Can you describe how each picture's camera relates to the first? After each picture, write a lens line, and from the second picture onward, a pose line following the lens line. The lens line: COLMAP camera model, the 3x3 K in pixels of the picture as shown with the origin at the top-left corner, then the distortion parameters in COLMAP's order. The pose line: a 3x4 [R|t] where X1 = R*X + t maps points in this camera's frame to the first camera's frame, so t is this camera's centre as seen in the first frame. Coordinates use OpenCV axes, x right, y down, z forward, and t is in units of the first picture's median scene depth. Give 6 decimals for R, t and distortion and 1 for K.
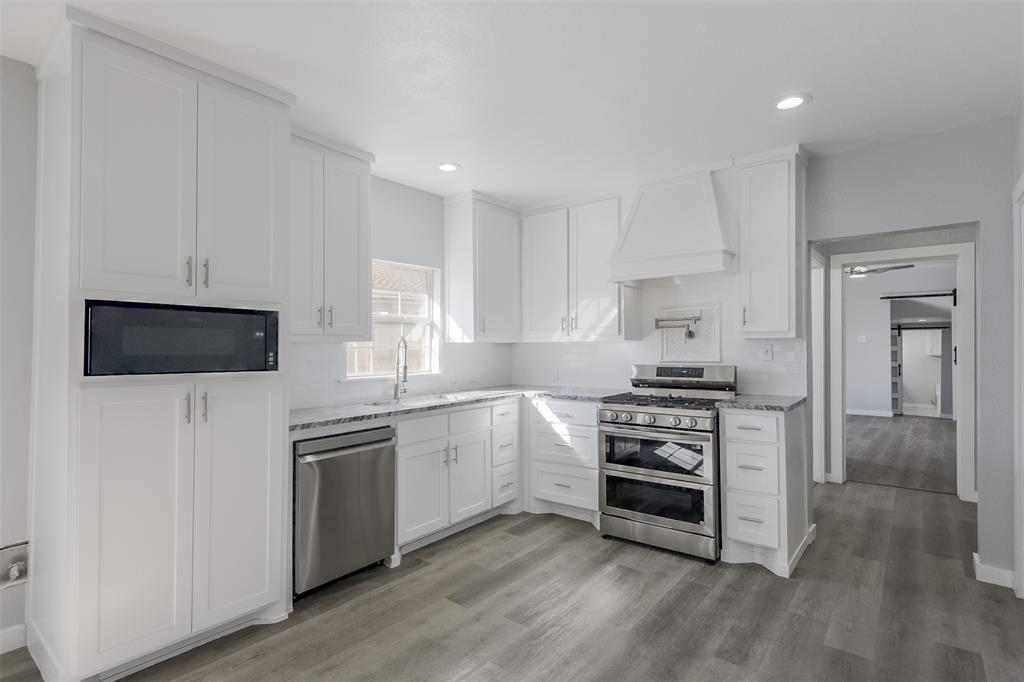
lens RADIAL K [[497.5, 0, 512.0], [0, 497.5, 341.0], [0, 0, 1]] dist [0.023533, -0.016017]
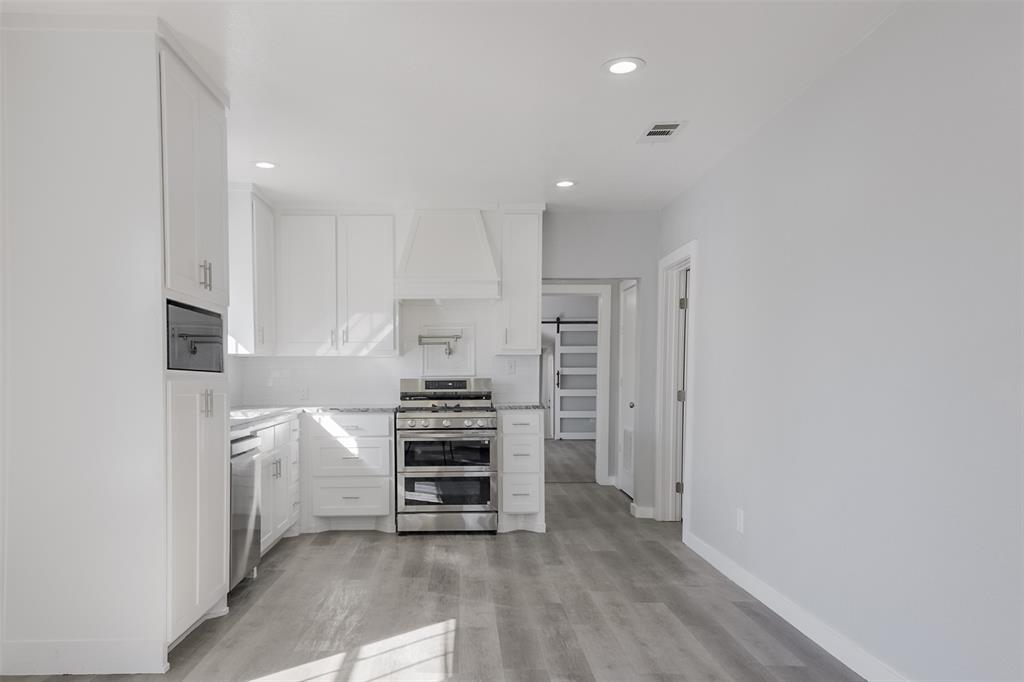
lens RADIAL K [[776.8, 0, 455.0], [0, 776.8, 401.3], [0, 0, 1]] dist [0.072186, 0.001013]
pose [[0.779916, -0.016246, 0.625674, -0.719894], [-0.008806, 0.999279, 0.036924, 0.034869], [-0.625823, -0.034307, 0.779211, -0.356885]]
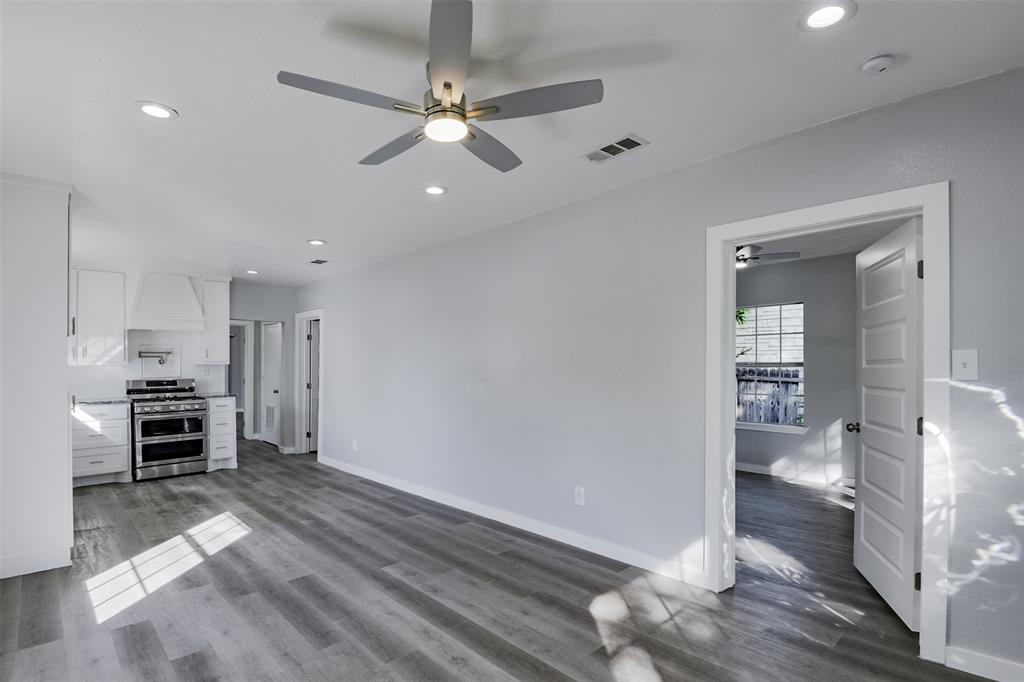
lens RADIAL K [[512.4, 0, 511.1], [0, 512.4, 365.2], [0, 0, 1]] dist [-0.025344, -0.000419]
pose [[0.118437, 0.001565, 0.992960, -1.249710], [-0.007648, 0.999971, -0.000663, -0.008923], [-0.992932, -0.007516, 0.118445, -0.409478]]
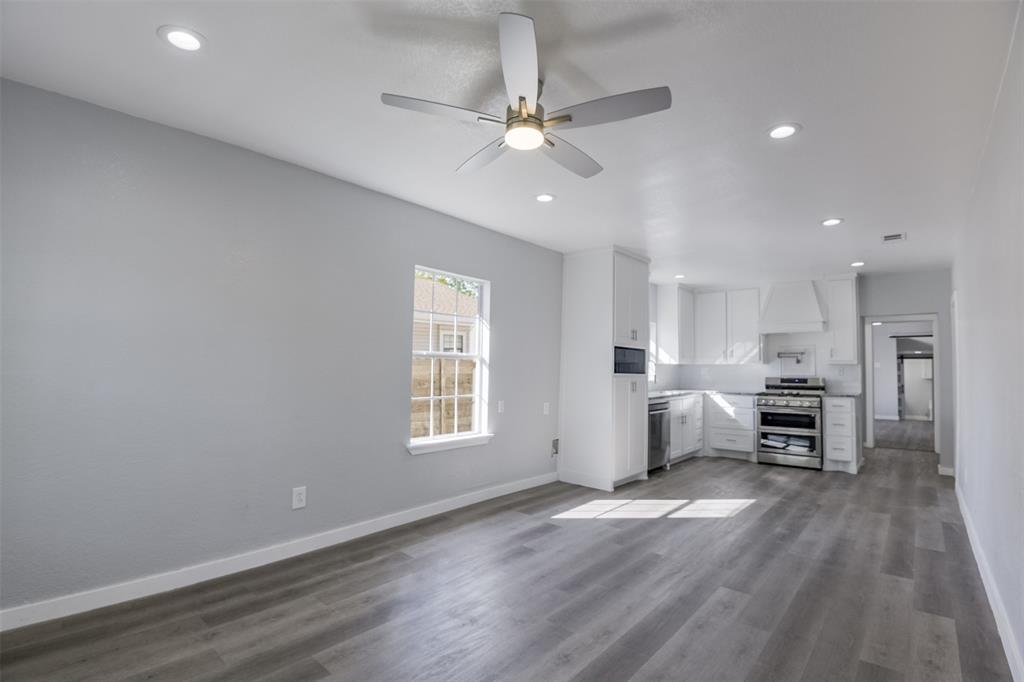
lens RADIAL K [[469.4, 0, 491.4], [0, 469.4, 339.9], [0, 0, 1]] dist [-0.059162, -0.000529]
pose [[0.996289, 0.014802, -0.084789, -0.664517], [-0.018862, 0.998703, -0.047286, 0.009757], [0.083979, 0.048710, 0.995276, -0.838815]]
